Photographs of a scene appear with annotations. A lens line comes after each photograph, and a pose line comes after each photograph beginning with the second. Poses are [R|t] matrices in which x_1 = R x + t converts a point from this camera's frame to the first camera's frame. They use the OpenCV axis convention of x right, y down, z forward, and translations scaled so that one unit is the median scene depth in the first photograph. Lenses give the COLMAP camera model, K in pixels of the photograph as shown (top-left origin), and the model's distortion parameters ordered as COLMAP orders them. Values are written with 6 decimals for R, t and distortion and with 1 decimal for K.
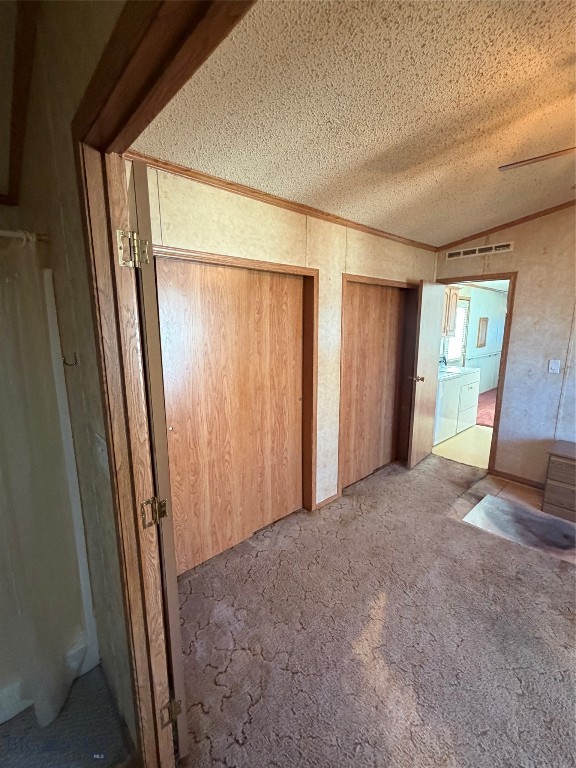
lens RADIAL K [[333.9, 0, 292.1], [0, 333.9, 382.8], [0, 0, 1]] dist [0.000519, -0.000005]
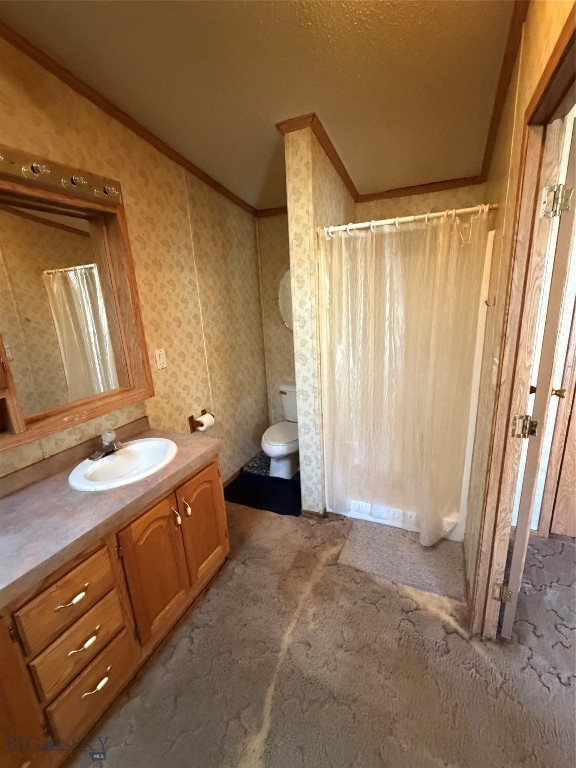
lens RADIAL K [[333.9, 0, 286.4], [0, 333.9, 387.4], [0, 0, 1]] dist [0.000519, -0.000005]
pose [[0.387810, 0.224829, -0.893899, 0.298866], [-0.110884, 0.974132, 0.196903, 0.099343], [0.915045, 0.022758, 0.402709, -0.280796]]
